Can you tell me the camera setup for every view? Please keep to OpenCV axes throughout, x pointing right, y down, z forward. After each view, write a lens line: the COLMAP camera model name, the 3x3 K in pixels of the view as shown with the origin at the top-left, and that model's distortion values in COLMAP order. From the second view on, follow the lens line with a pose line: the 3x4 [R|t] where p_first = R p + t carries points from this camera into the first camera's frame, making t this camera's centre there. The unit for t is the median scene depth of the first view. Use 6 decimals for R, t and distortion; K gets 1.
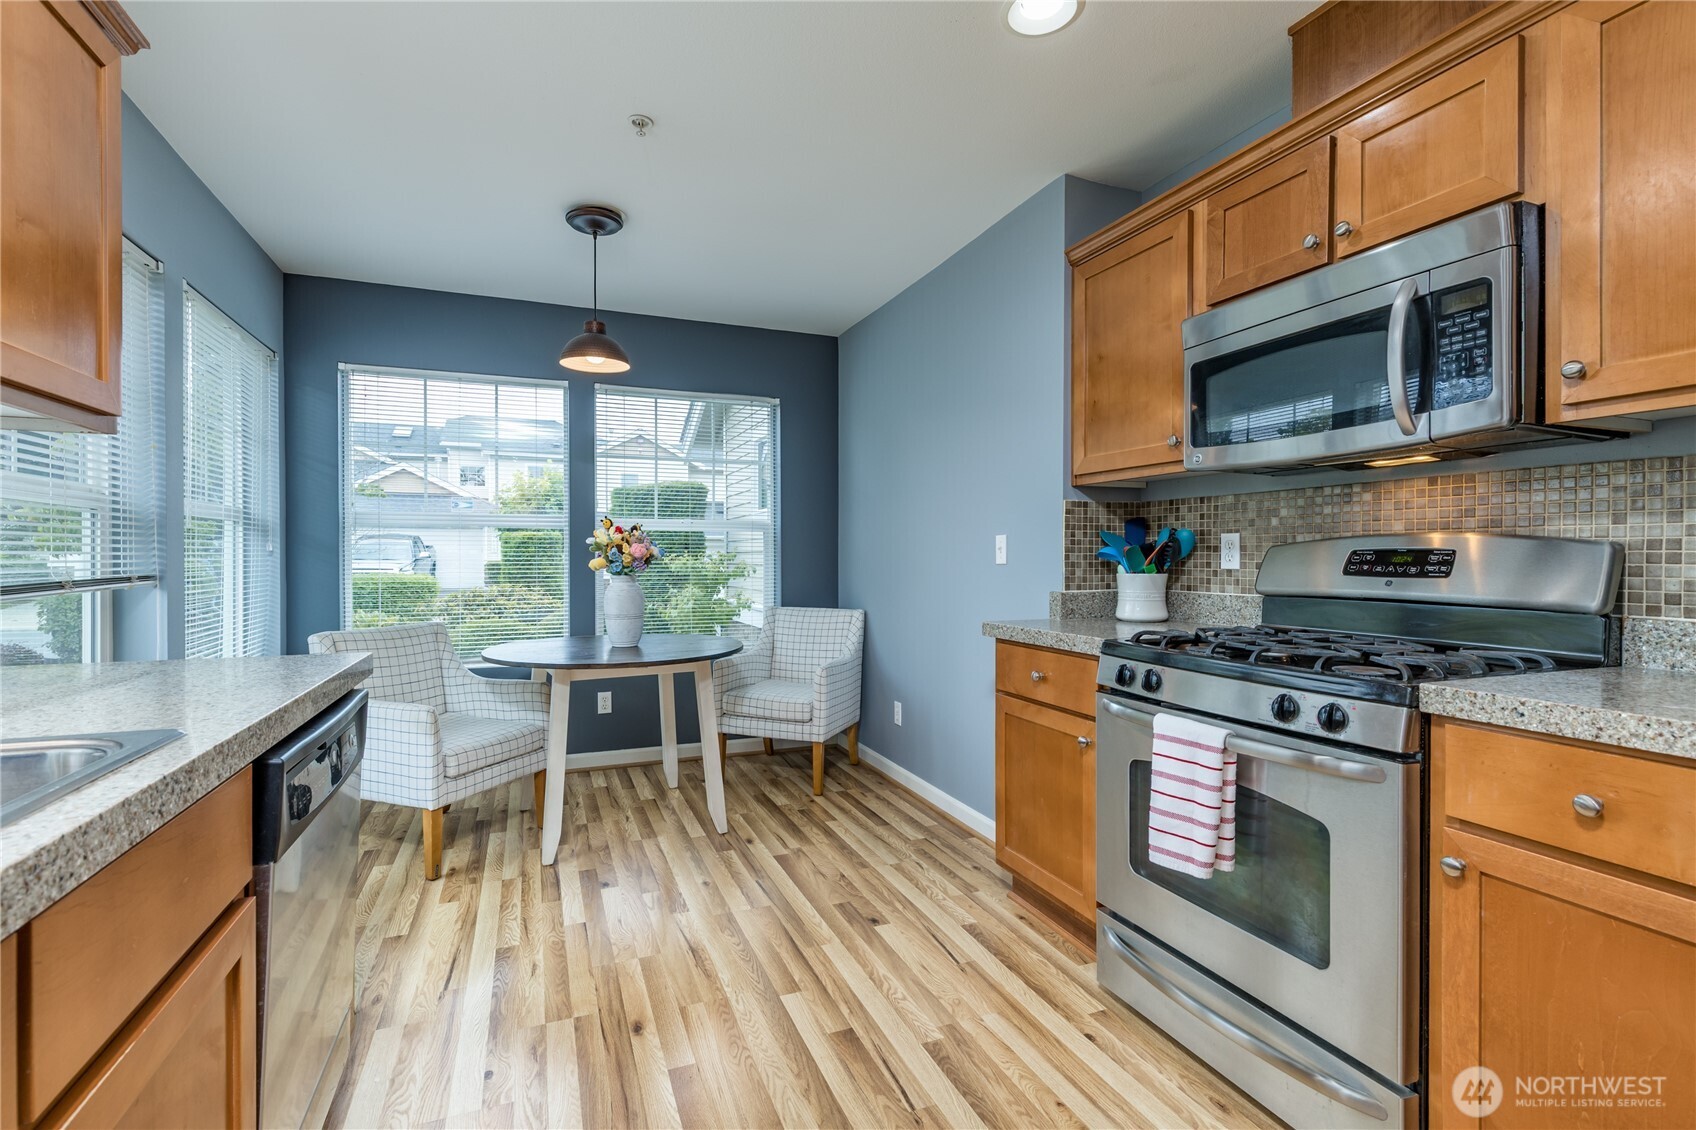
lens RADIAL K [[771.9, 0, 838.3], [0, 771.9, 562.6], [0, 0, 1]] dist [0.008027, 0.000901]
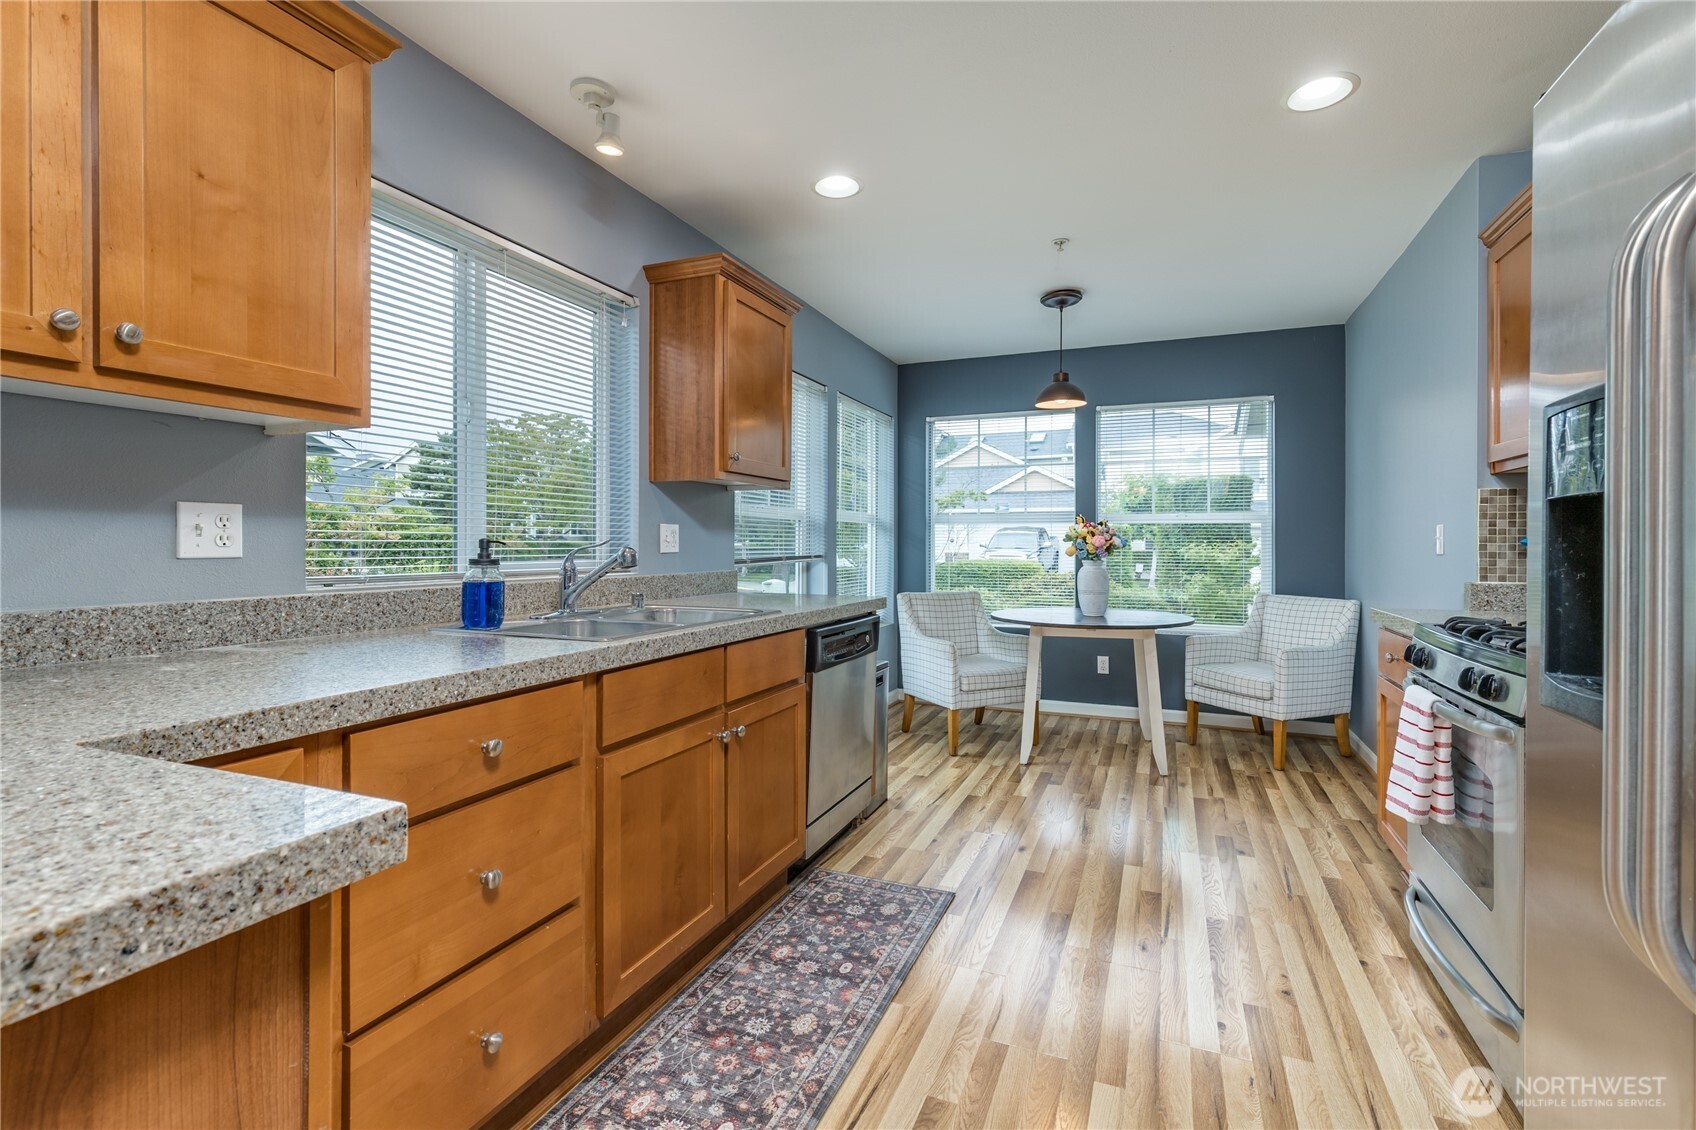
lens RADIAL K [[771.9, 0, 844.6], [0, 771.9, 543.3], [0, 0, 1]] dist [0.008027, 0.000901]
pose [[0.717197, 0.000158, -0.696870, 0.364098], [-0.008287, 0.999931, -0.008302, 0.002328], [0.696821, 0.011729, 0.717149, -0.236890]]
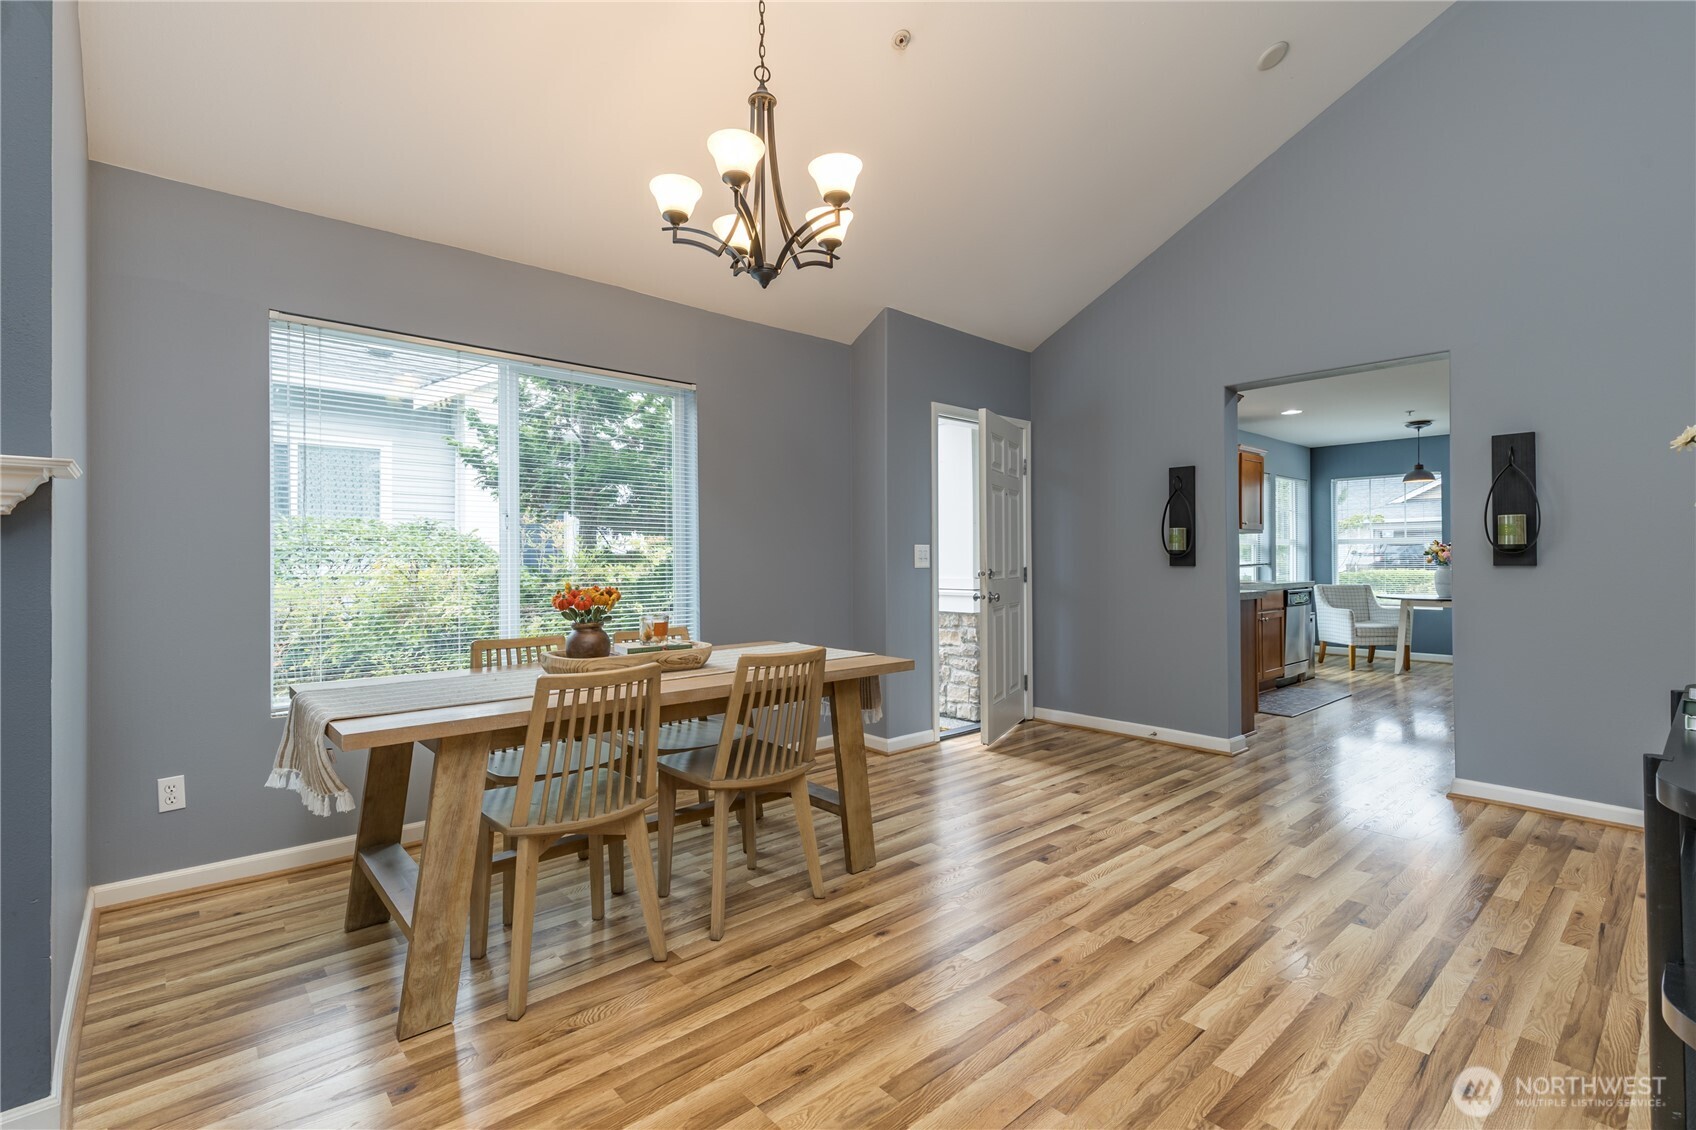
lens RADIAL K [[771.9, 0, 845.9], [0, 771.9, 562.0], [0, 0, 1]] dist [0.008027, 0.000901]
pose [[0.330608, 0.008506, -0.943730, 1.544646], [0.004337, 0.999935, 0.010532, -0.031212], [0.943758, -0.007575, 0.330550, -1.686427]]
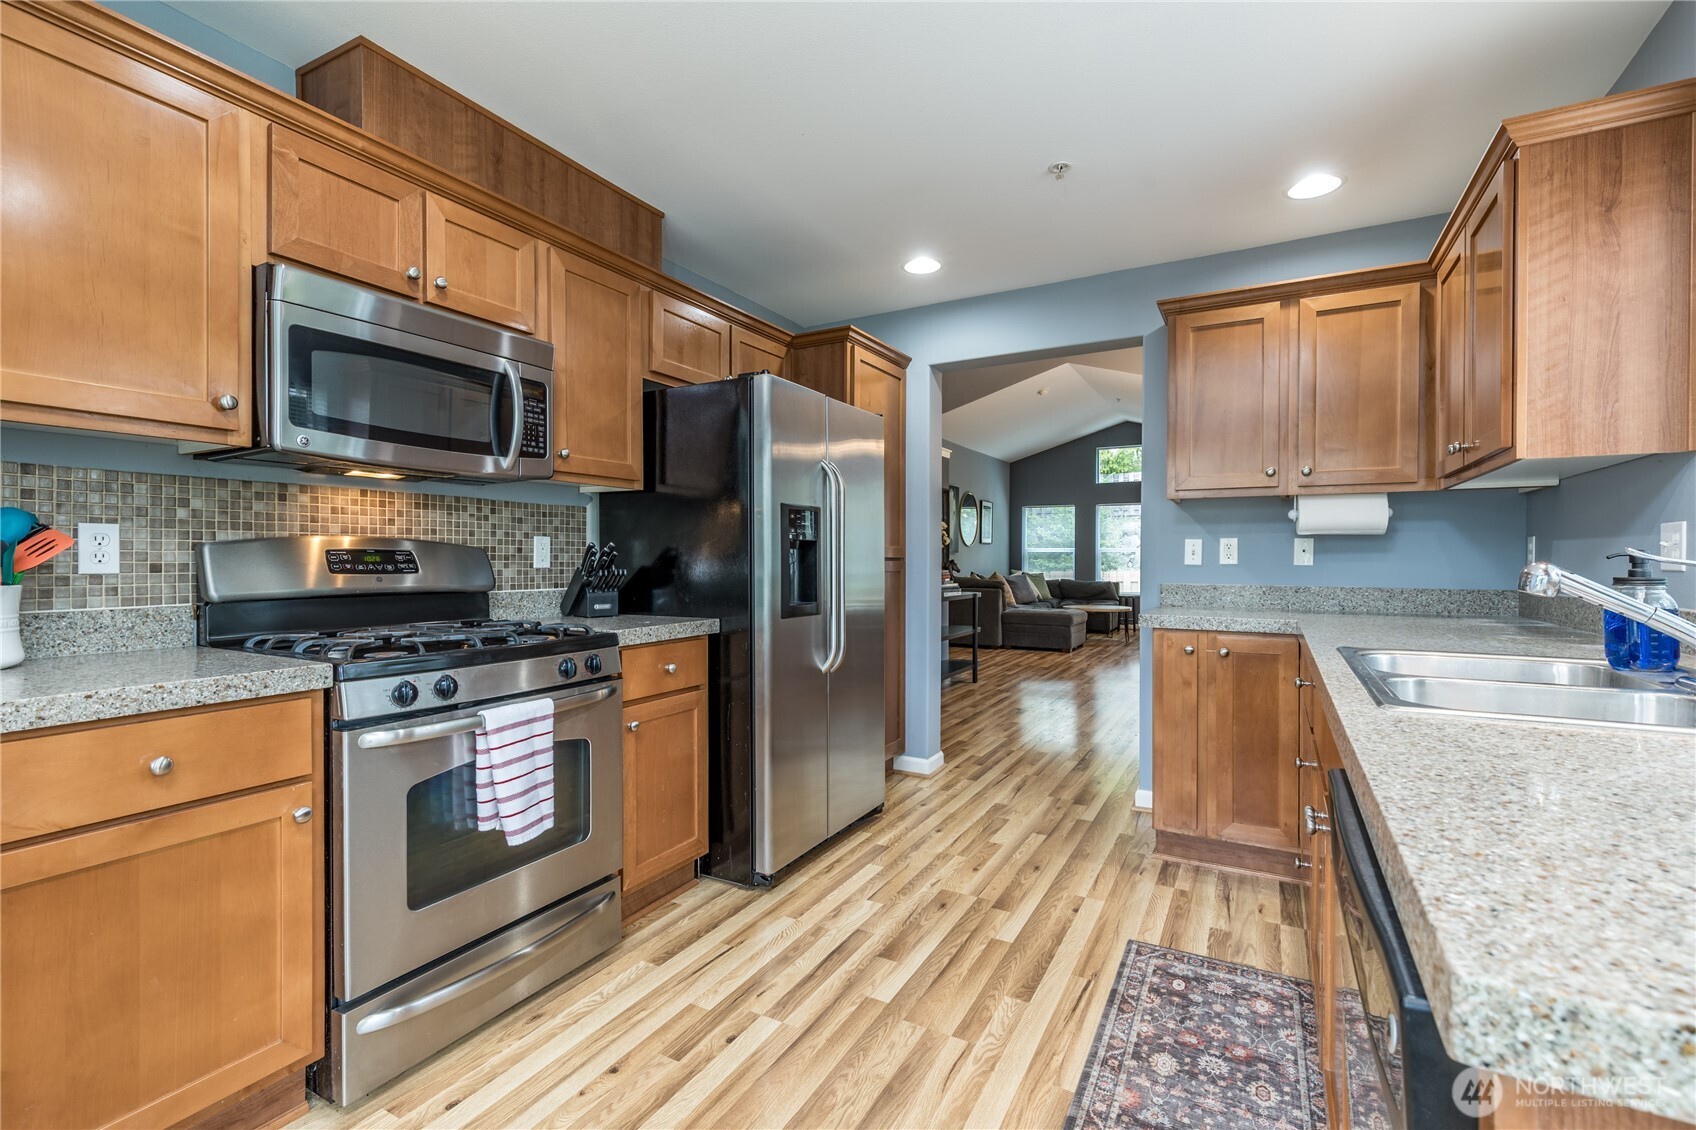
lens RADIAL K [[771.9, 0, 858.2], [0, 771.9, 559.3], [0, 0, 1]] dist [0.008027, 0.000901]
pose [[-0.654008, -0.001952, 0.756485, -0.403633], [0.004894, 0.999965, 0.006812, -0.005150], [-0.756471, 0.008157, -0.653976, 0.773015]]
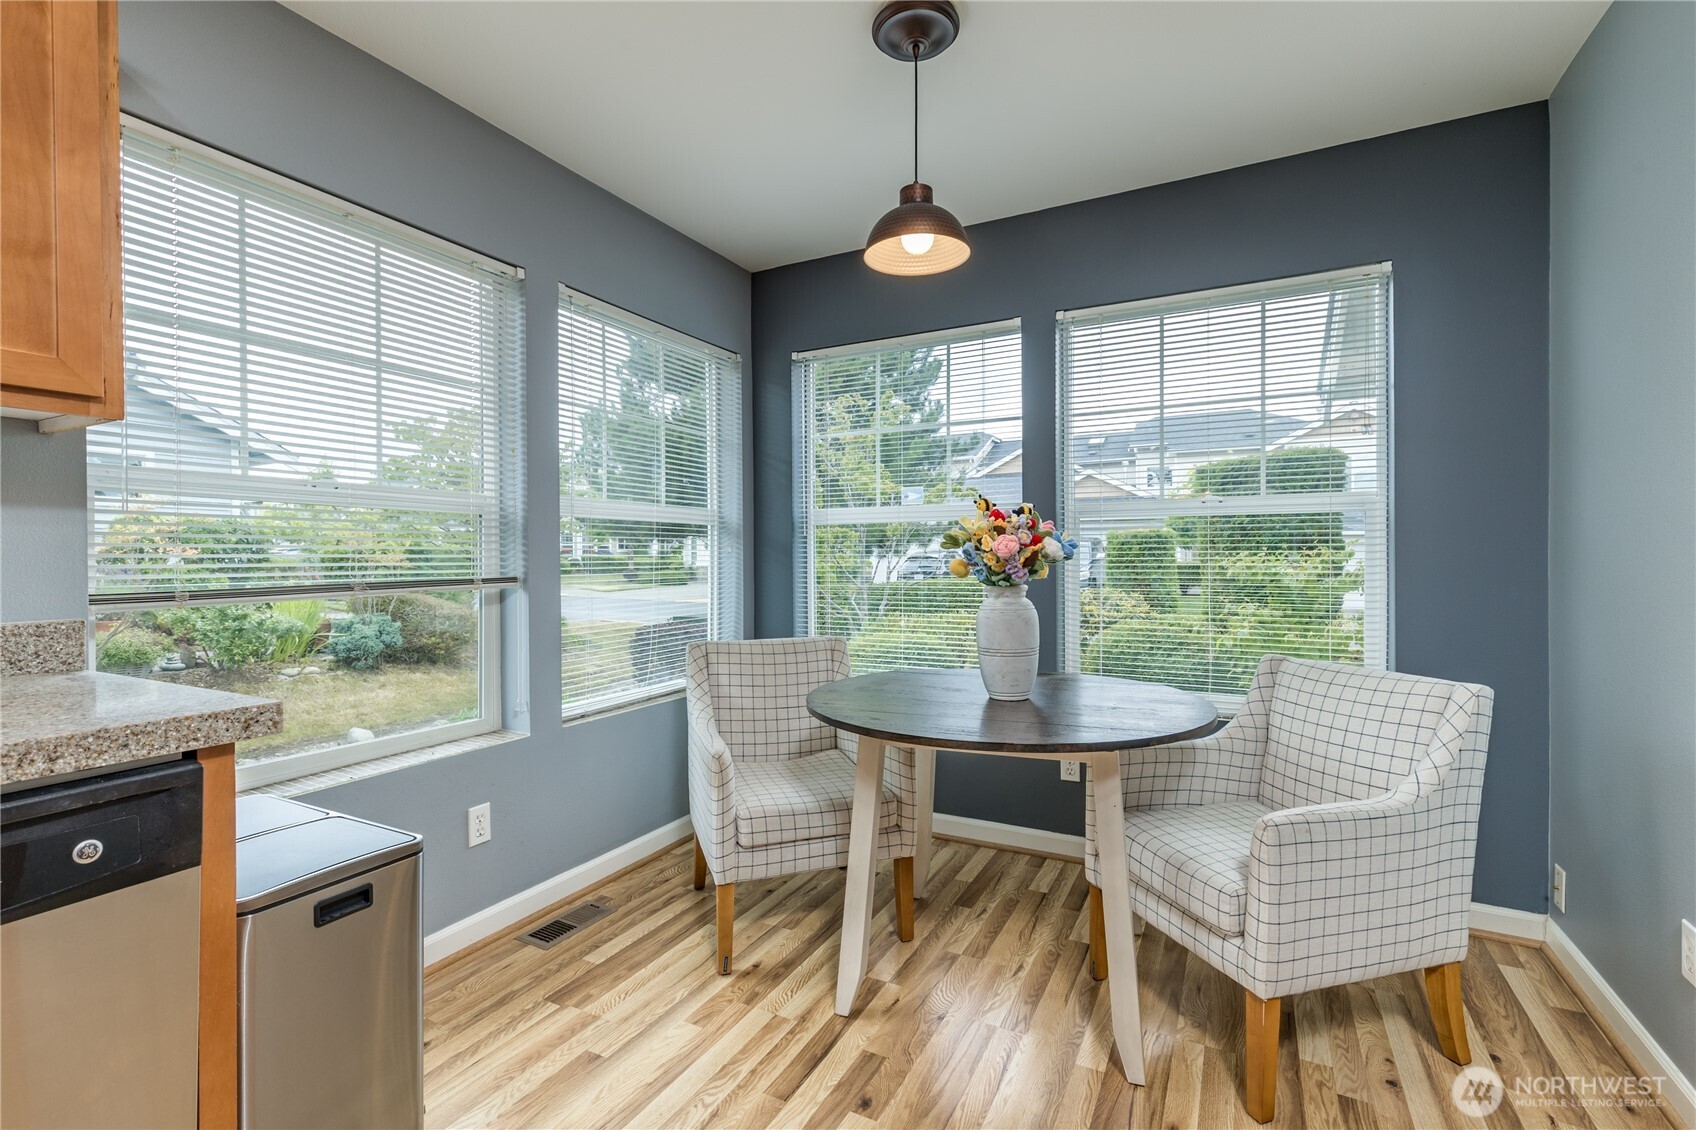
lens RADIAL K [[771.9, 0, 836.5], [0, 771.9, 557.7], [0, 0, 1]] dist [0.008027, 0.000901]
pose [[0.645520, -0.005826, -0.763721, 0.134443], [-0.000673, 0.999966, -0.008196, -0.001161], [0.763743, 0.005804, 0.645494, 0.546147]]
